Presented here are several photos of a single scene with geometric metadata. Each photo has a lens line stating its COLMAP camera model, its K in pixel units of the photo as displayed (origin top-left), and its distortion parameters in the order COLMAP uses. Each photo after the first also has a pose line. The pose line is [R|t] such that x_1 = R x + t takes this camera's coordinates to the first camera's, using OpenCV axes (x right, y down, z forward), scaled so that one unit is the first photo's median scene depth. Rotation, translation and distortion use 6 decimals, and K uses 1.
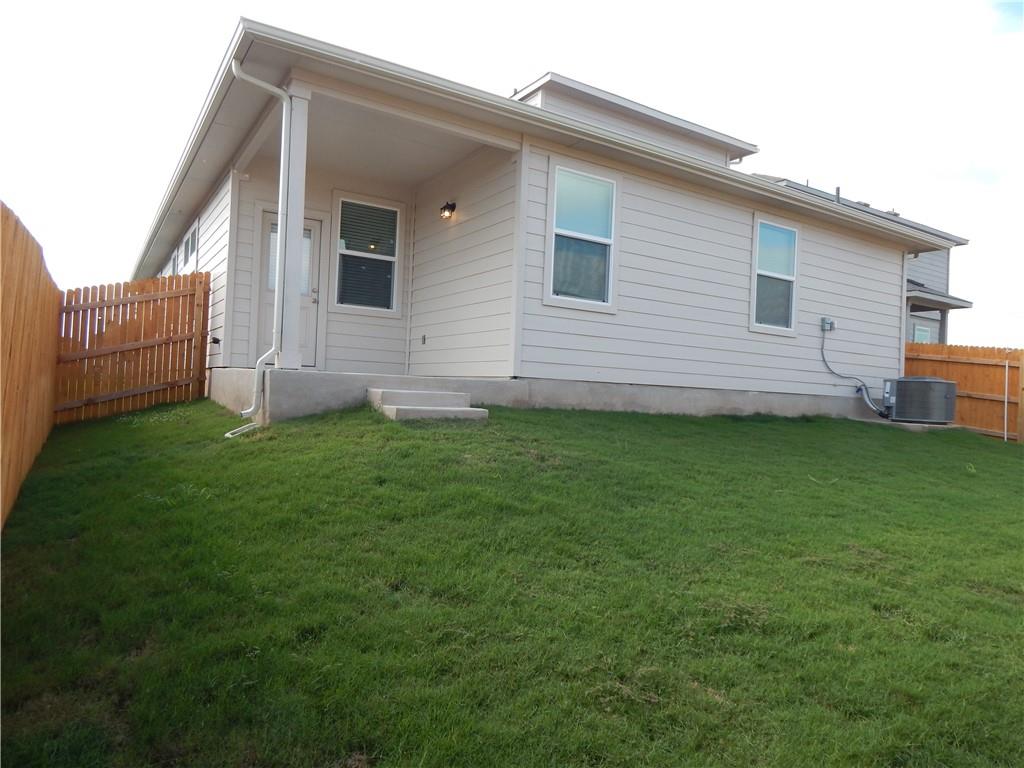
lens RADIAL K [[674.2, 0, 515.0], [0, 674.2, 380.8], [0, 0, 1]] dist [0.004411, -0.006149]
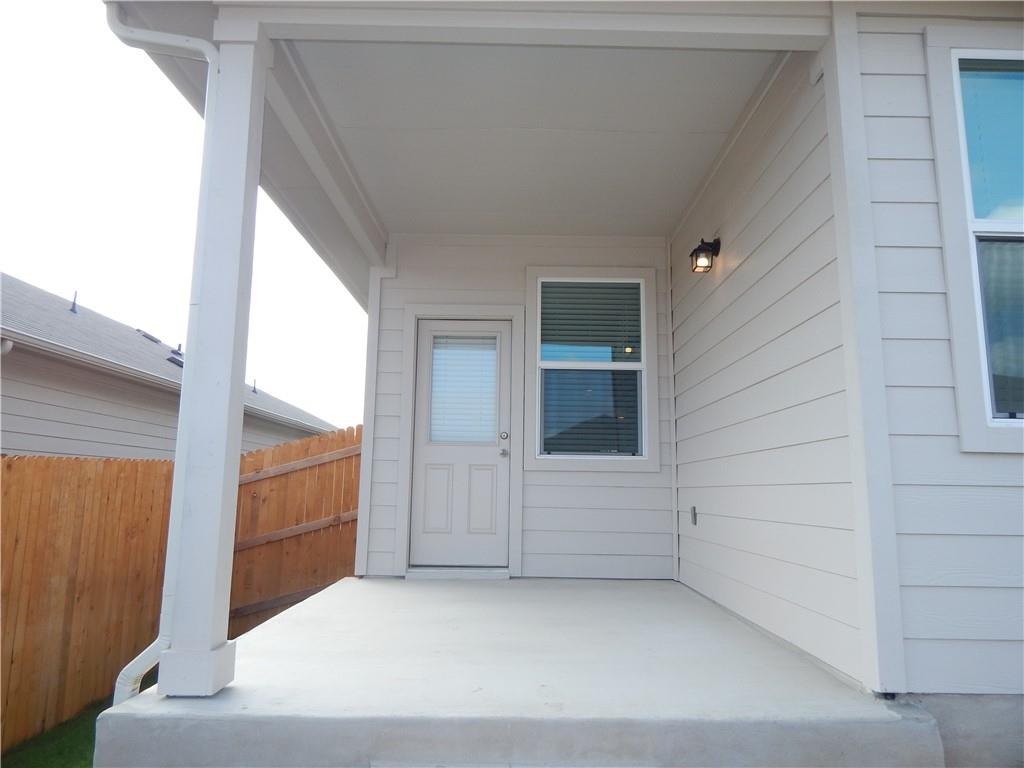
lens RADIAL K [[674.2, 0, 515.0], [0, 674.2, 380.8], [0, 0, 1]] dist [0.004411, -0.006149]
pose [[0.845231, -0.115842, -0.521694, 0.034934], [0.030777, 0.985155, -0.168888, -0.104592], [0.533514, 0.126693, 0.836249, 0.651186]]
